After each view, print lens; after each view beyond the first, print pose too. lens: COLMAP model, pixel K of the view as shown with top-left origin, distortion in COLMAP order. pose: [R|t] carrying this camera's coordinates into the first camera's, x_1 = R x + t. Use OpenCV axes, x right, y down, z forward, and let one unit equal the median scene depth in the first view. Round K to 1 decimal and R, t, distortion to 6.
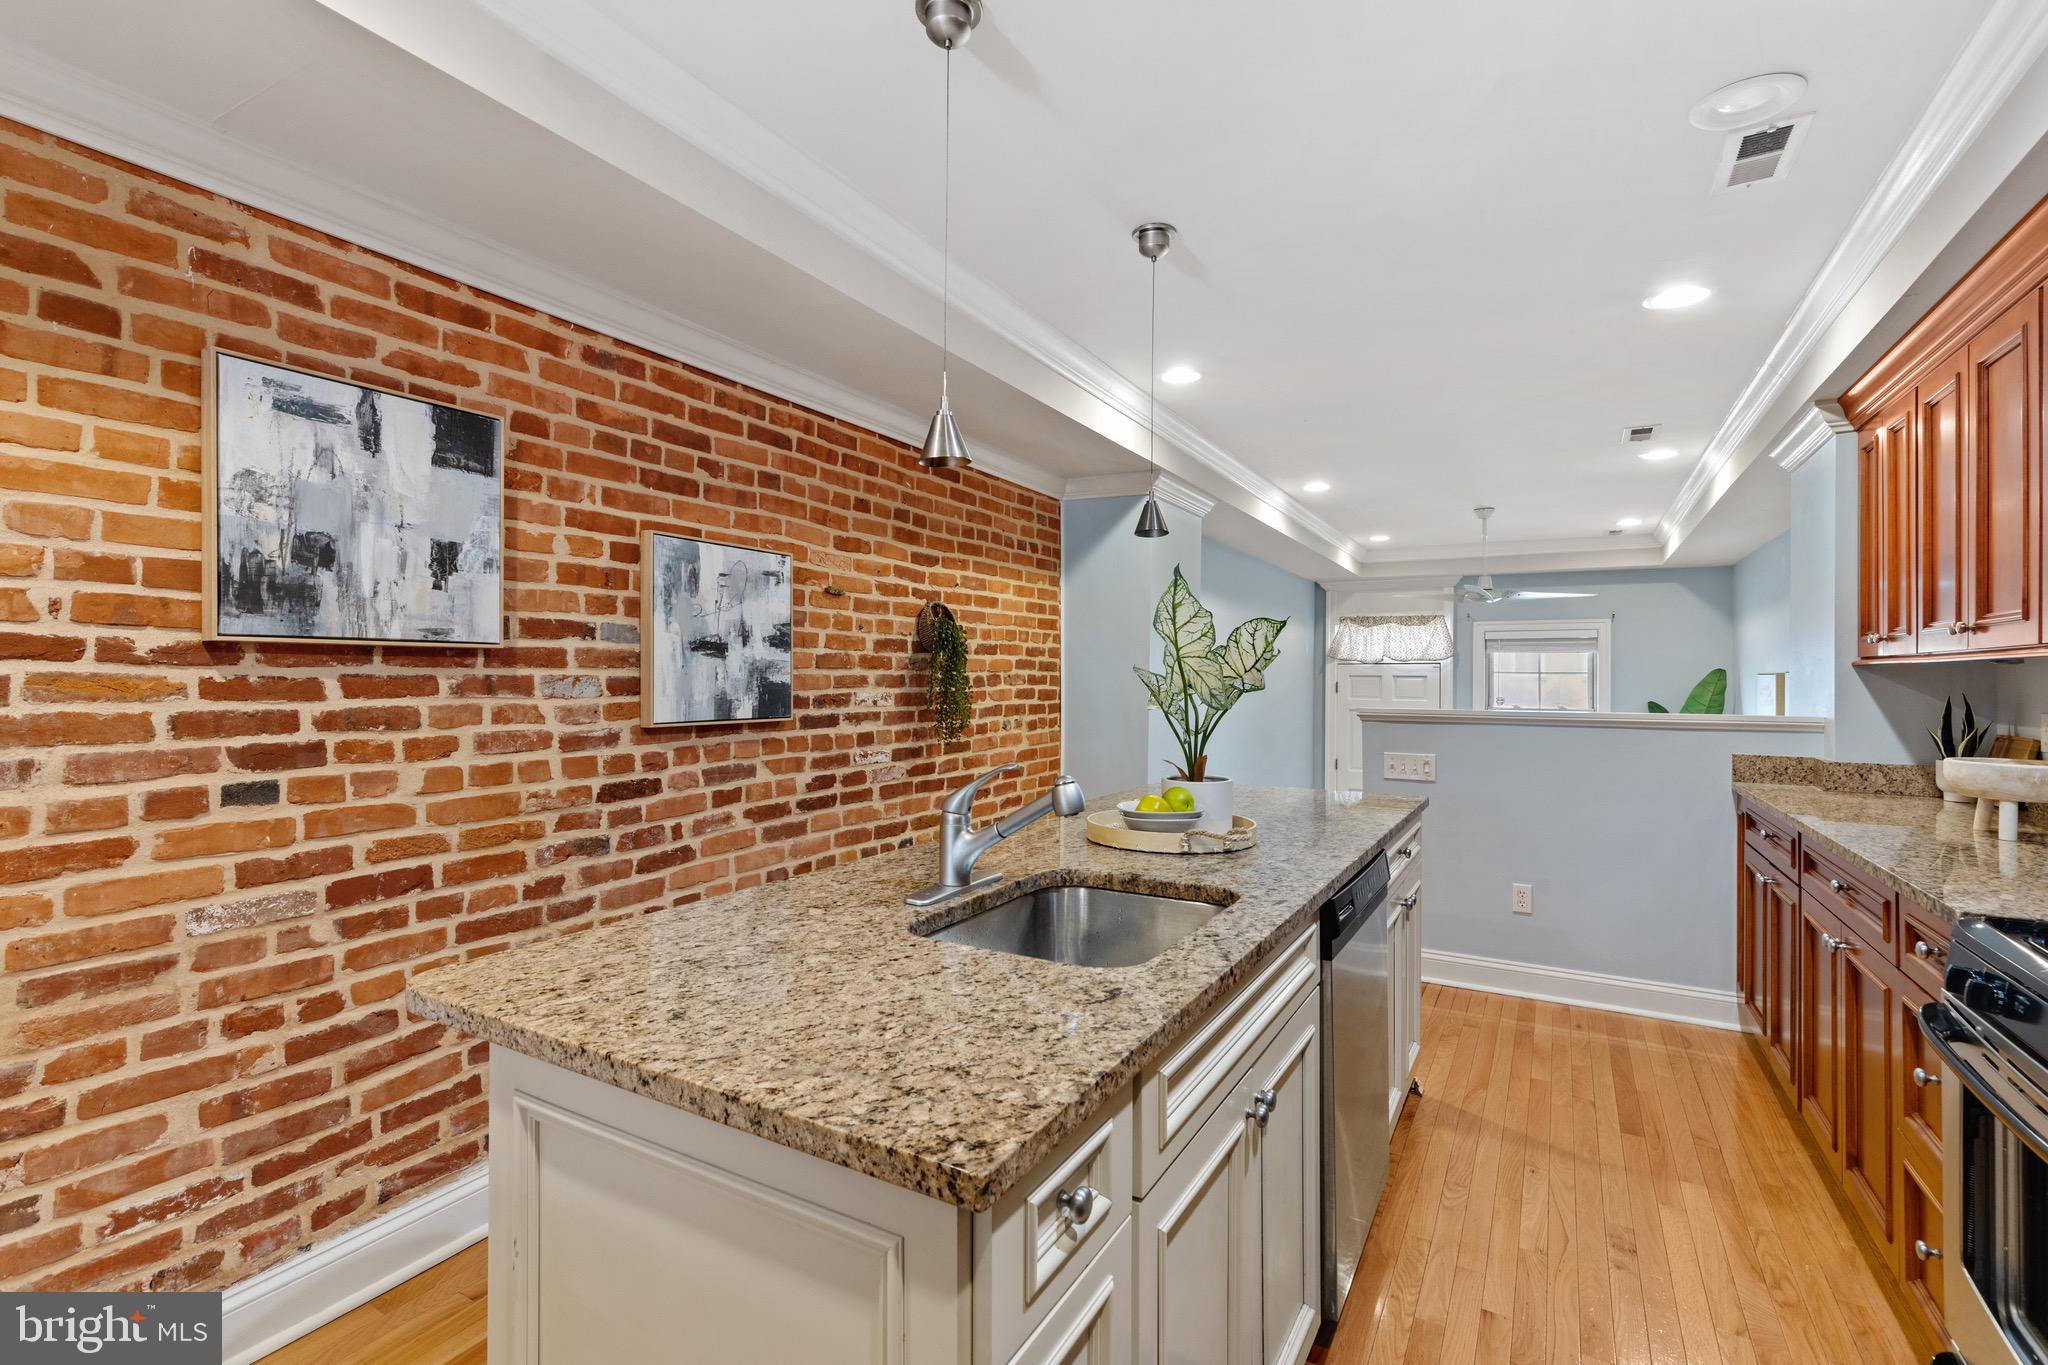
lens RADIAL K [[911.9, 0, 1024.0], [0, 911.9, 682.5], [0, 0, 1]] dist [-0.000221, 0.000175]
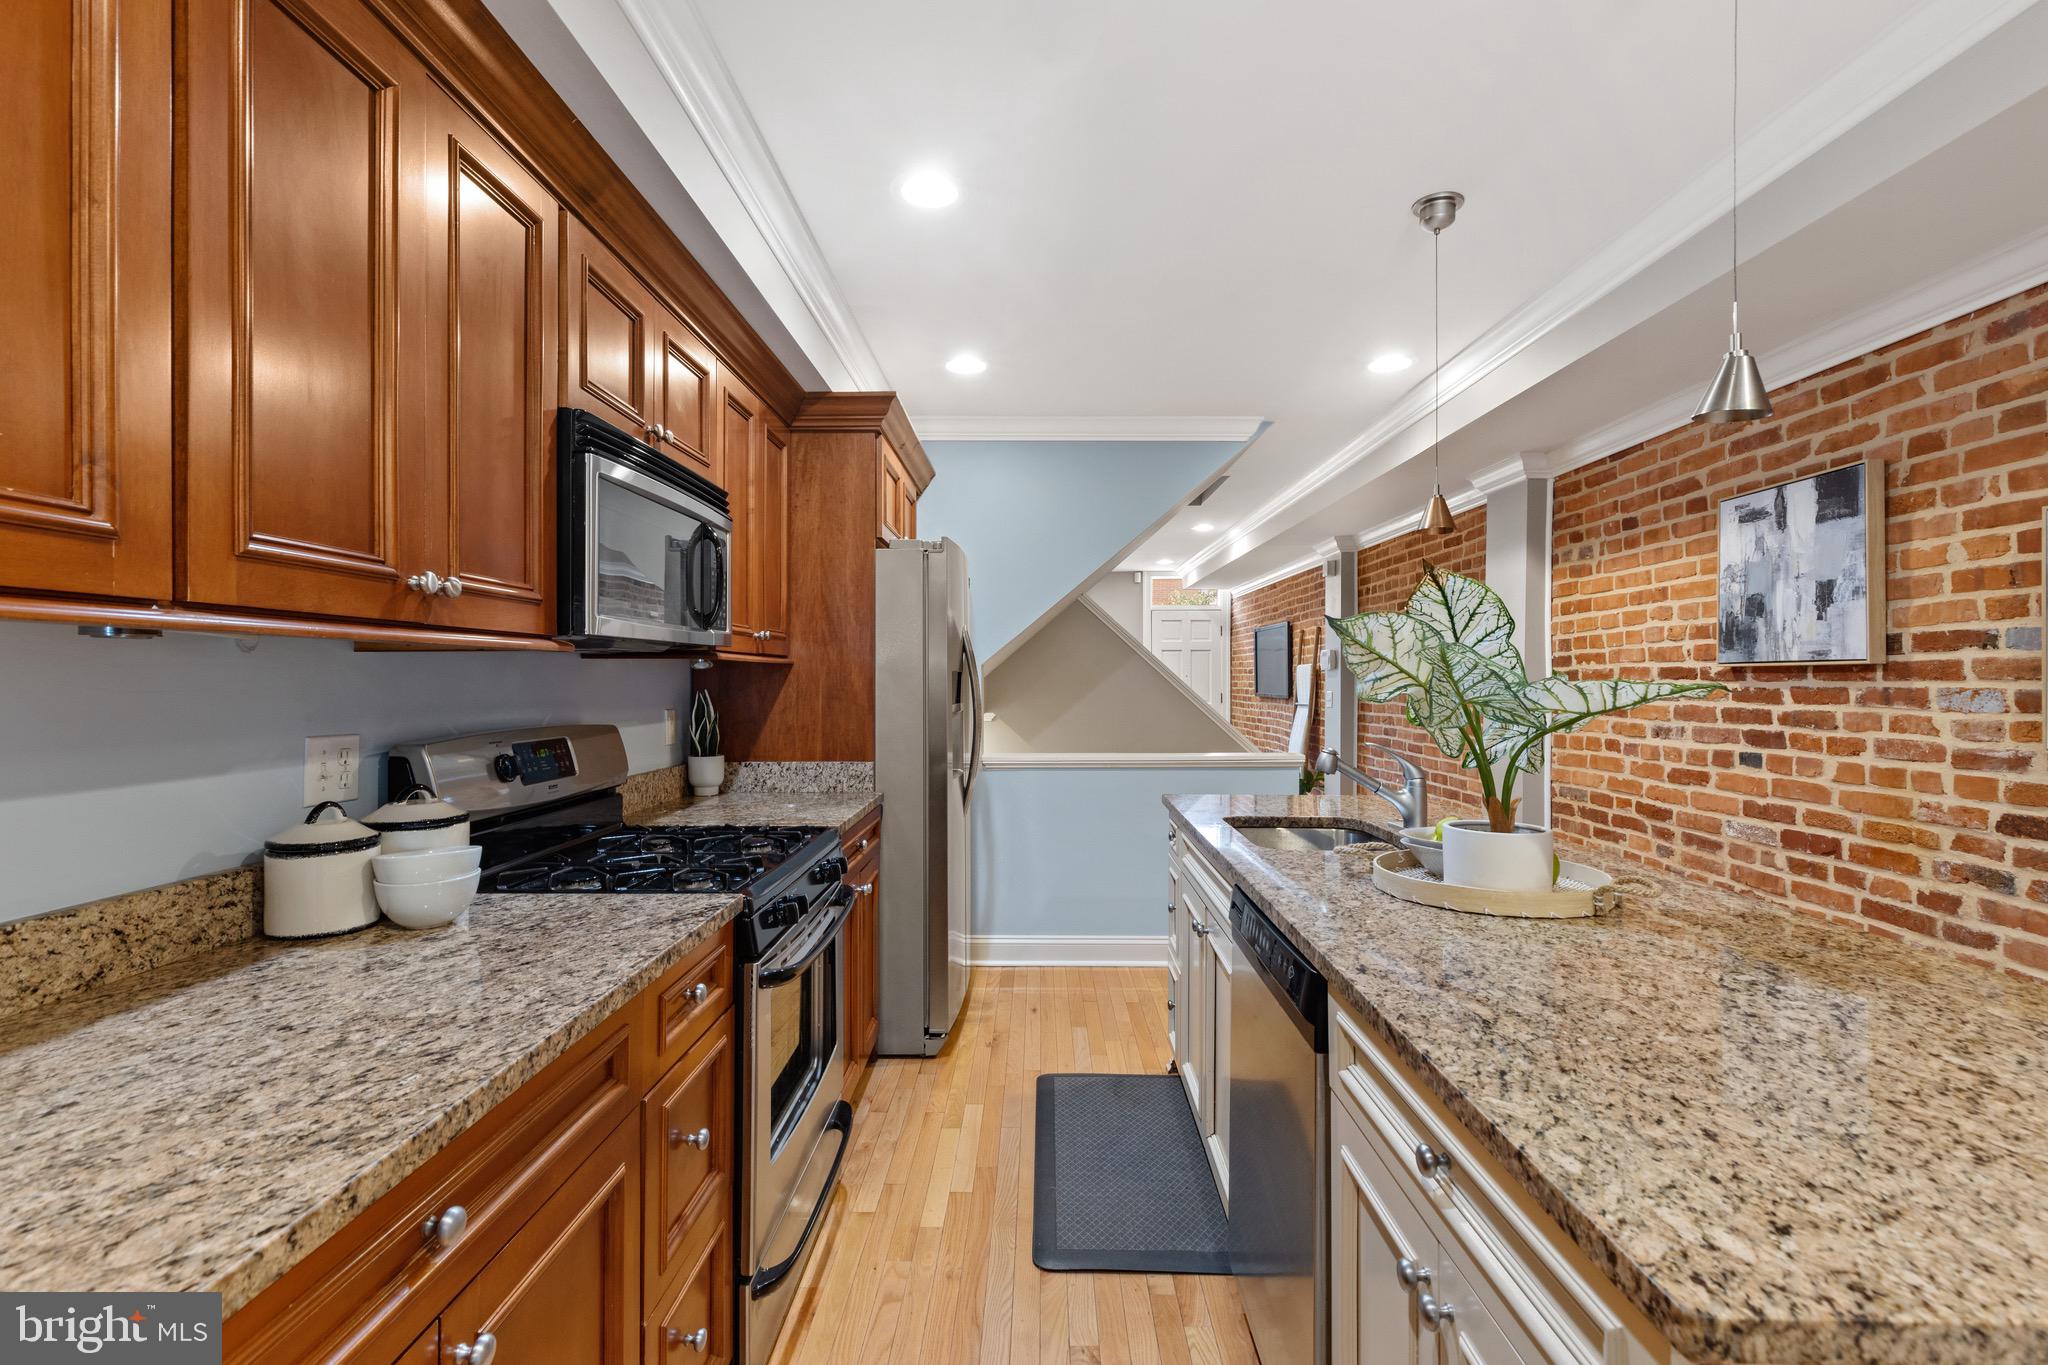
lens RADIAL K [[916.9, 0, 1027.2], [0, 916.9, 676.5], [0, 0, 1]] dist [0.003986, -0.000584]
pose [[-0.870557, -0.008606, -0.491992, 0.779494], [-0.009690, 0.999953, -0.000344, -0.009717], [0.491972, 0.004468, -0.870599, 1.290898]]
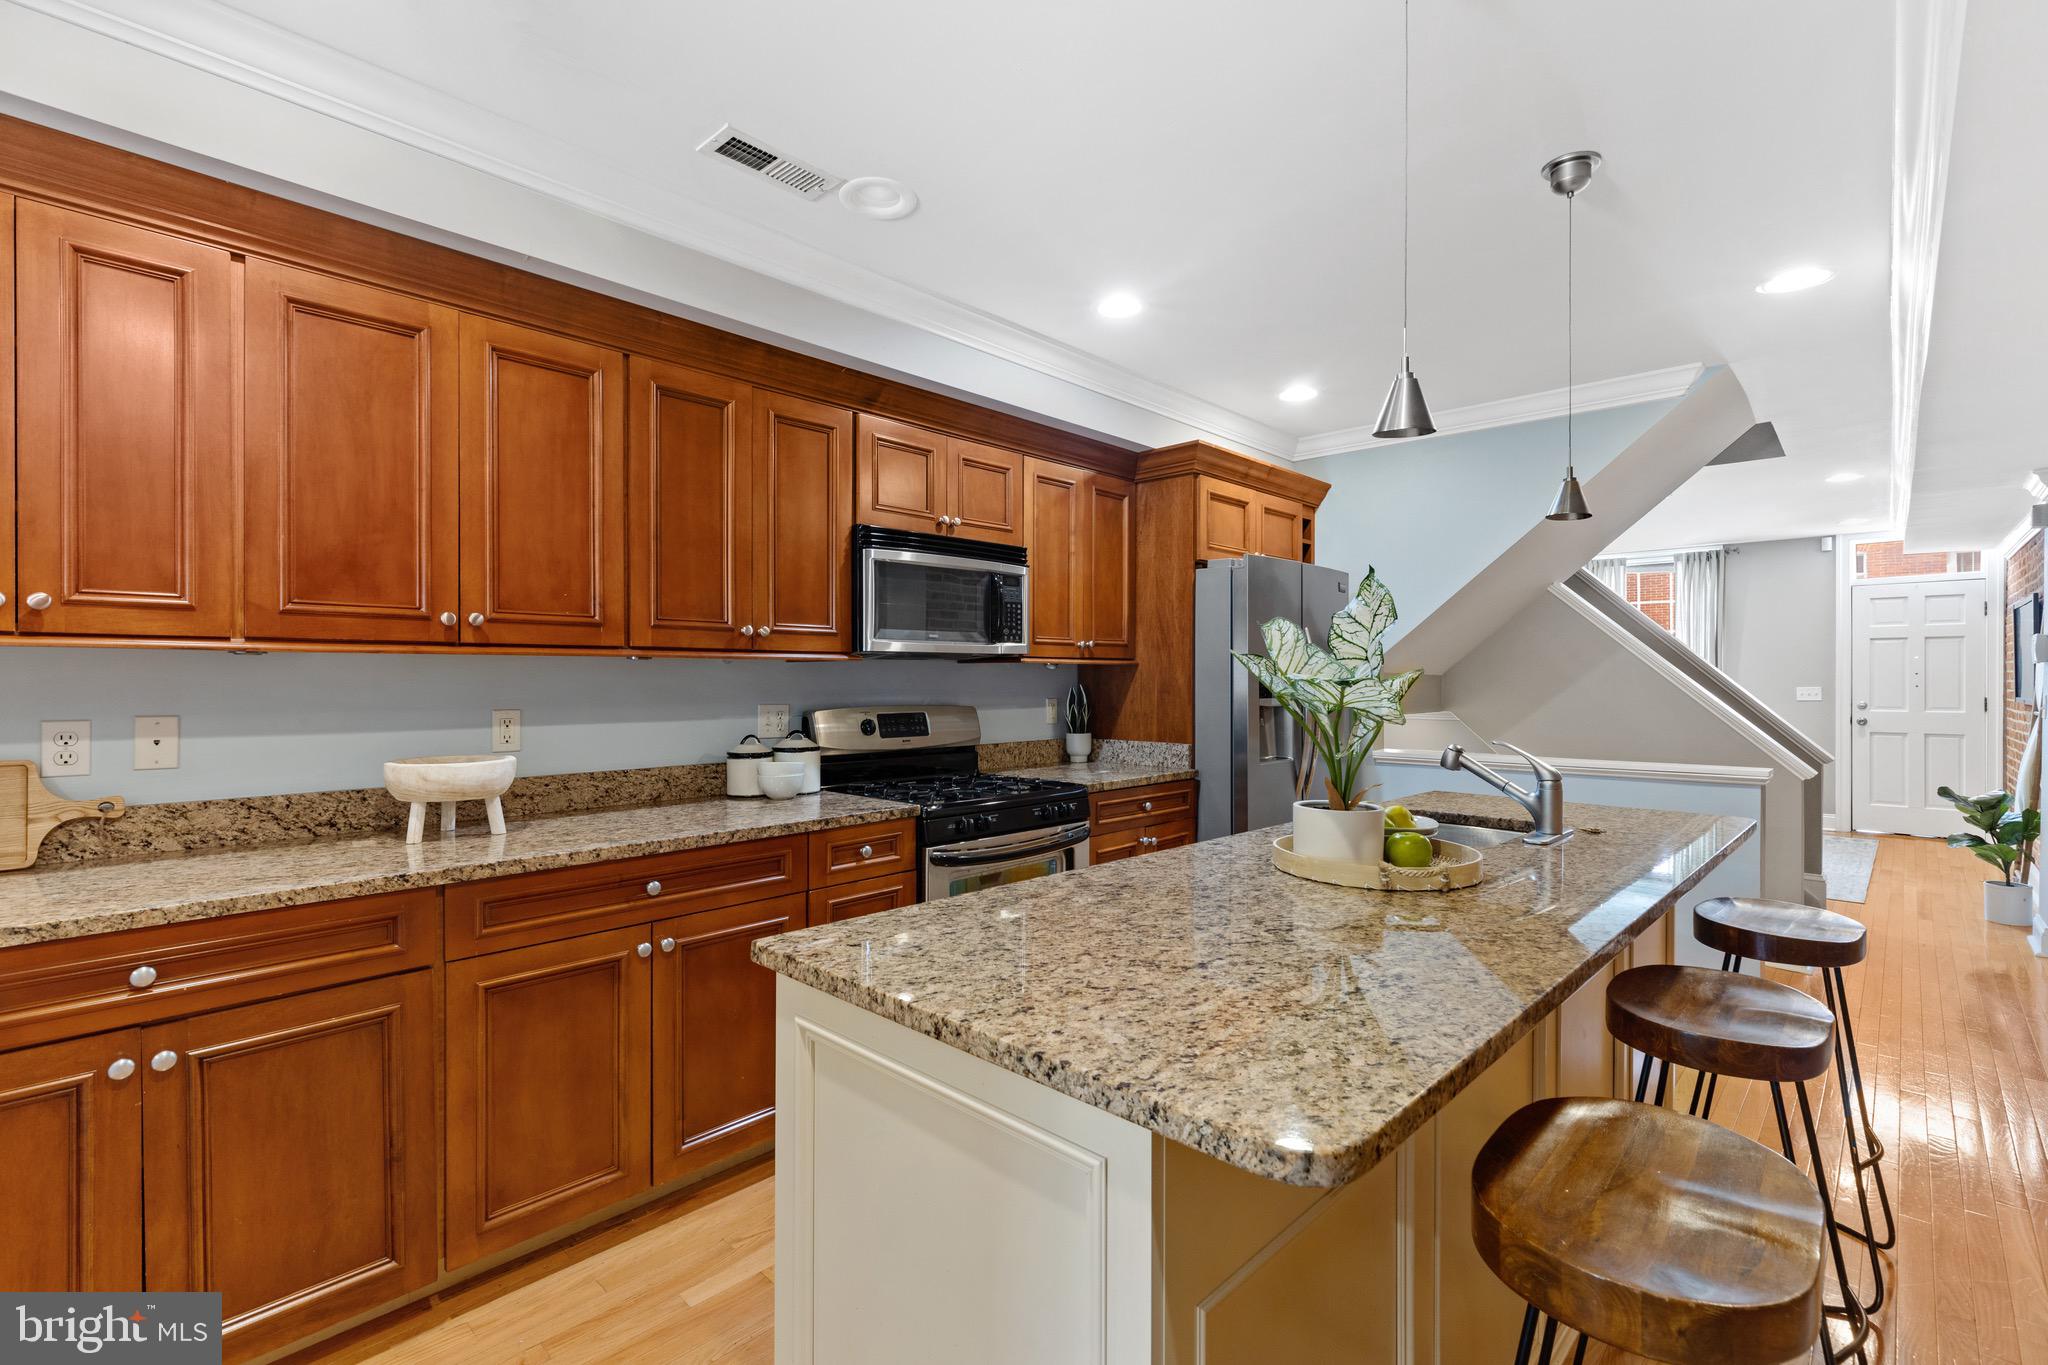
lens RADIAL K [[916.9, 0, 1027.2], [0, 916.9, 676.5], [0, 0, 1]] dist [0.003986, -0.000584]
pose [[-0.972915, -0.007123, 0.231053, 0.253436], [-0.005664, 0.999960, 0.006974, -0.013598], [-0.231093, 0.005476, -0.972916, 1.653514]]
